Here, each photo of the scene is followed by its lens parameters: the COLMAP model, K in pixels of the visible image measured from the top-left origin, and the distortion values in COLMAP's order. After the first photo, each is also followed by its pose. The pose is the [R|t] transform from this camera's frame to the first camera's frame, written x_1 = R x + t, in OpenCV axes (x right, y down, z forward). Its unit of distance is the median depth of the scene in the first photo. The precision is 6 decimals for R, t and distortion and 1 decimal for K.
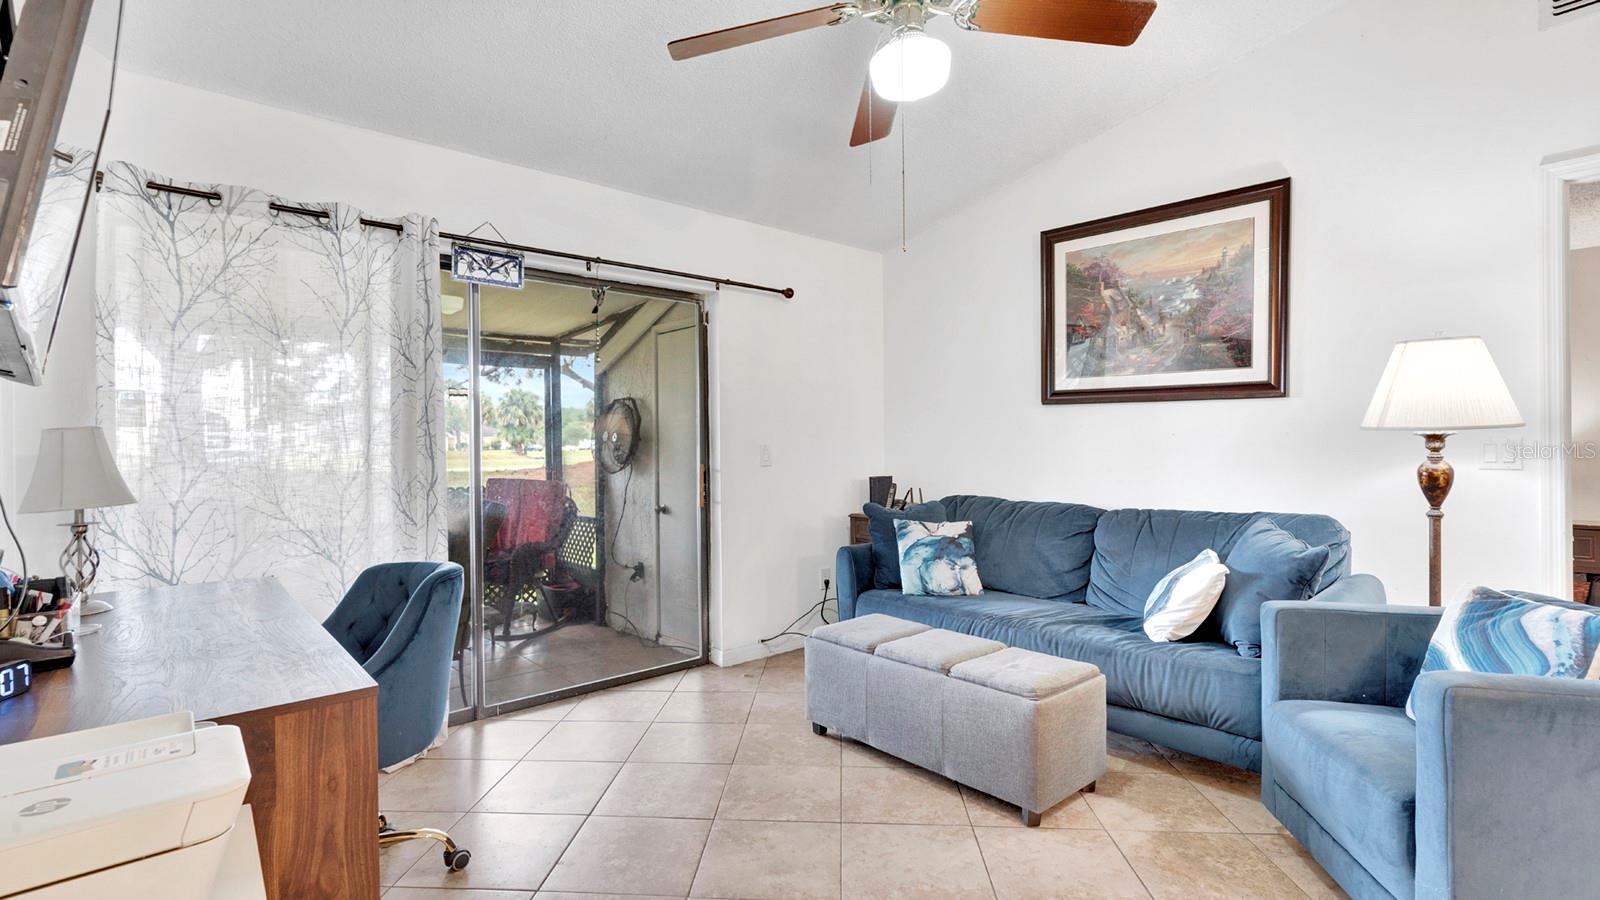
lens RADIAL K [[732.4, 0, 800.0], [0, 732.4, 450.0], [0, 0, 1]] dist [0.000433, 0.000409]
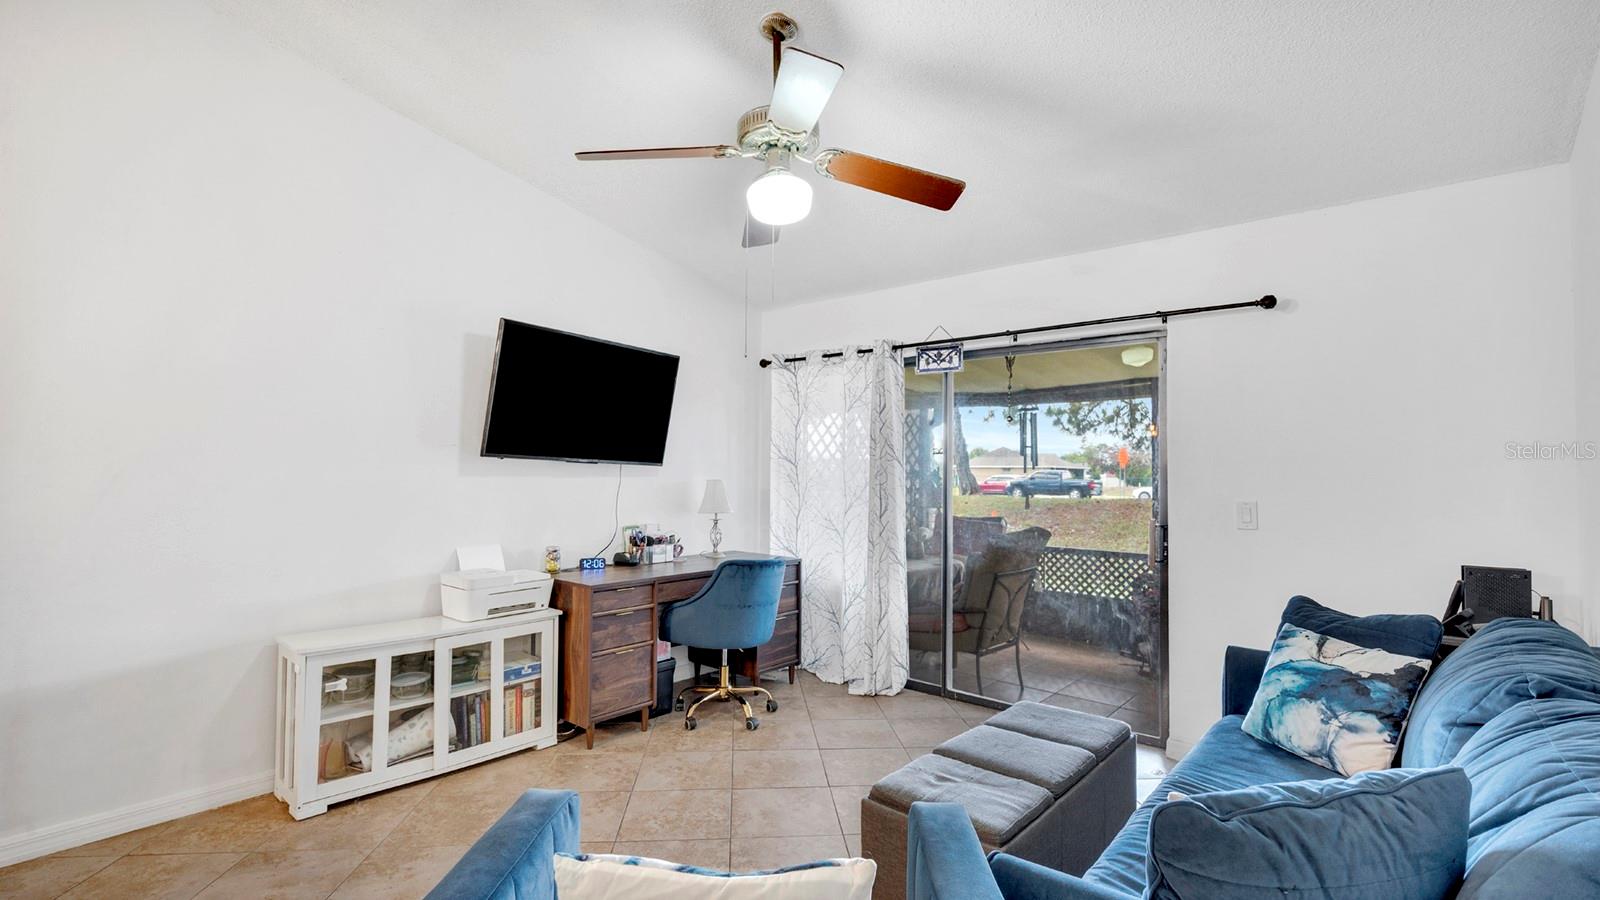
lens RADIAL K [[717.3, 0, 790.5], [0, 717.3, 447.7], [0, 0, 1]] dist [-0.000044, 0.000012]
pose [[0.154829, -0.023217, -0.987668, 0.804285], [-0.018706, 0.999476, -0.026427, -0.044896], [0.987764, 0.022567, 0.154313, 0.511101]]
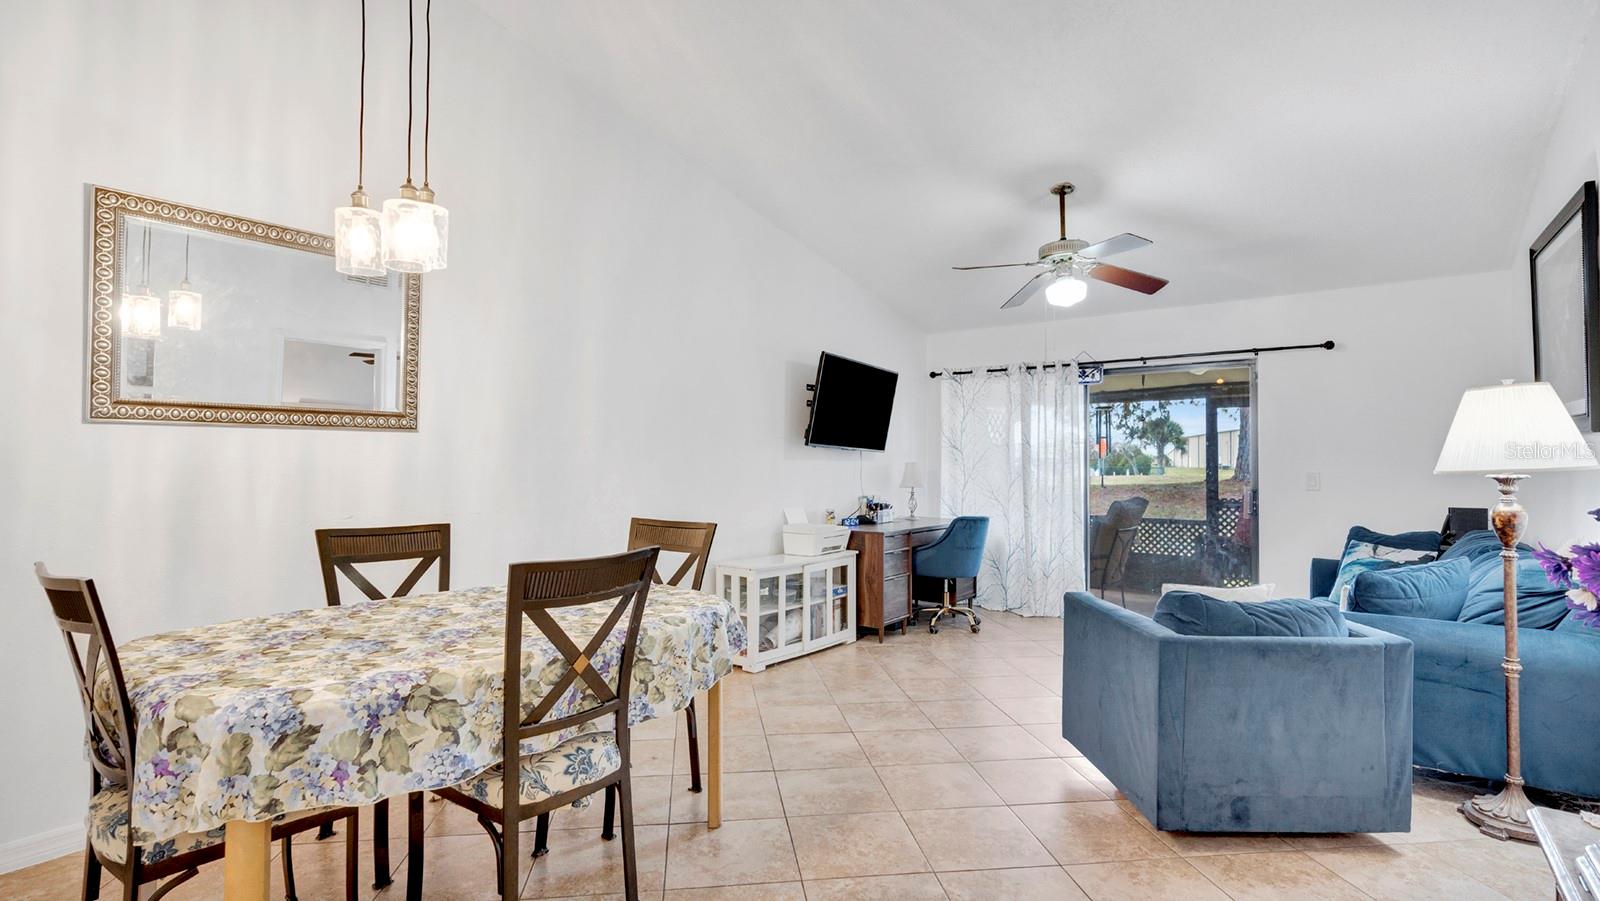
lens RADIAL K [[732.4, 0, 800.0], [0, 732.4, 450.5], [0, 0, 1]] dist [0.000433, 0.000409]
pose [[0.207661, -0.007227, -0.978174, 1.220991], [-0.013992, 0.999848, -0.010358, -0.025482], [0.978101, 0.015838, 0.207529, -0.100222]]
